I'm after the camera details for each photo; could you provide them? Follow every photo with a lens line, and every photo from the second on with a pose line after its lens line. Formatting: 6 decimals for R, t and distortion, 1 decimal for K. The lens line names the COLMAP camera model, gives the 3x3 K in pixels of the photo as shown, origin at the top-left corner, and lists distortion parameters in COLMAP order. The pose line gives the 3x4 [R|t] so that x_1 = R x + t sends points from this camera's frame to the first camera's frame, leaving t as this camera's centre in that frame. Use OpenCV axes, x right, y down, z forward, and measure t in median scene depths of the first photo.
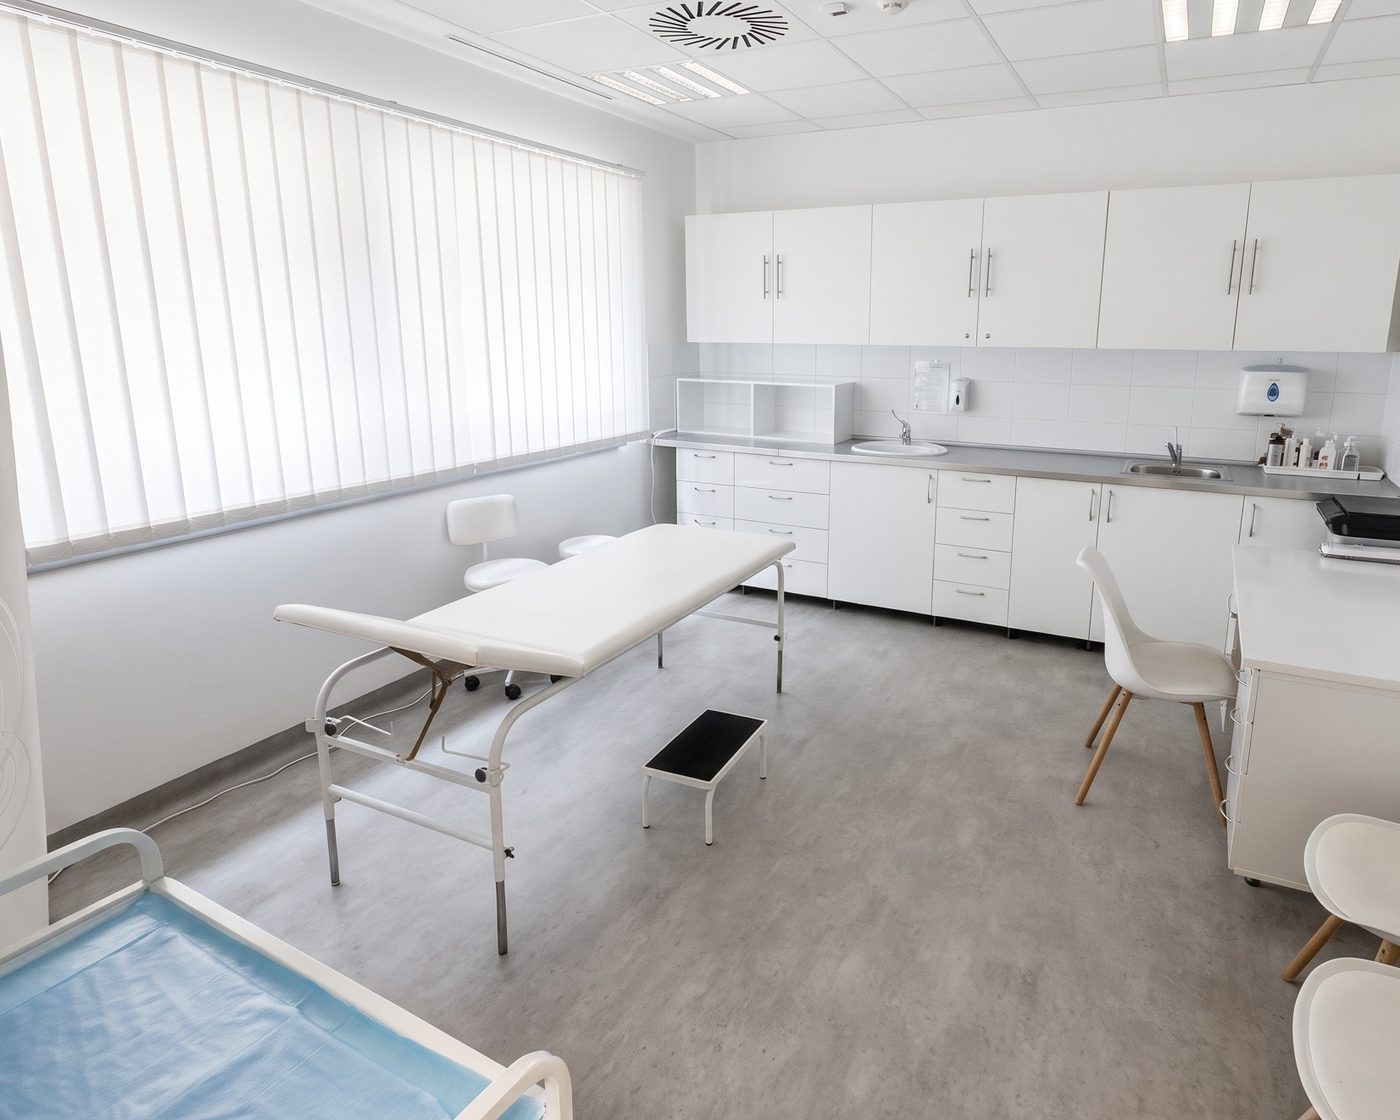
lens RADIAL K [[888.2, 0, 729.3], [0, 888.2, 554.3], [0, 0, 1]] dist [-0.026869, 0.004057]
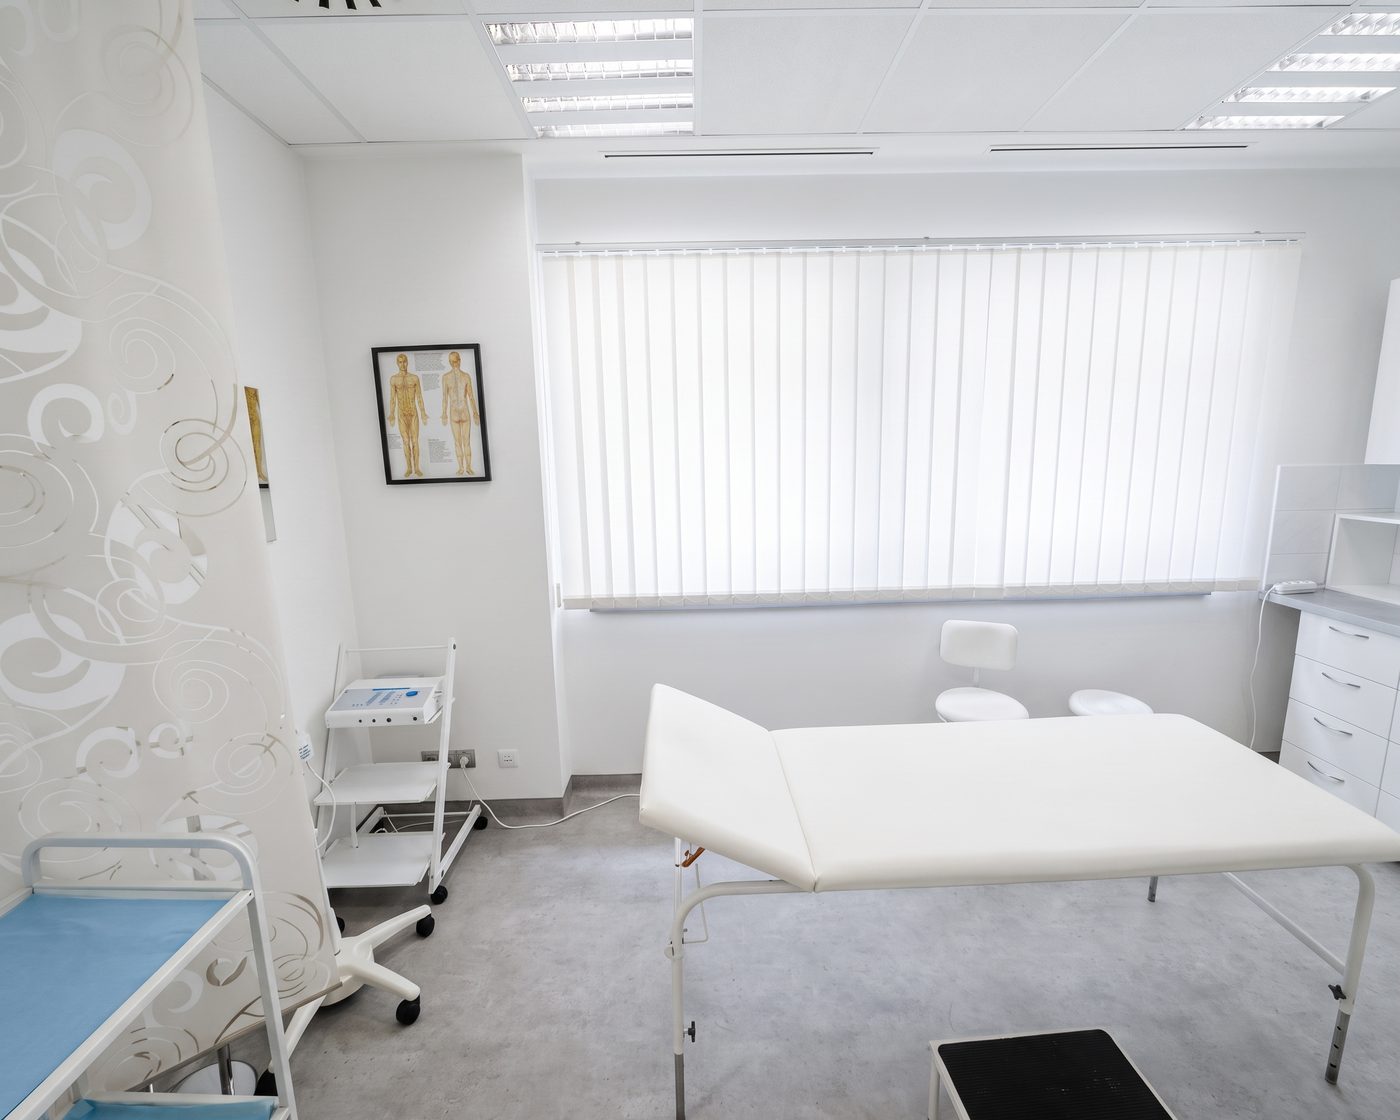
lens RADIAL K [[646.5, 0, 700.0], [0, 646.5, 560.0], [0, 0, 1]] dist [-0.003356, -0.000193]
pose [[0.470427, 0.133336, -0.872307, 0.175010], [-0.194705, 0.979840, 0.044770, -0.100615], [0.860691, 0.148782, 0.486904, 0.373823]]
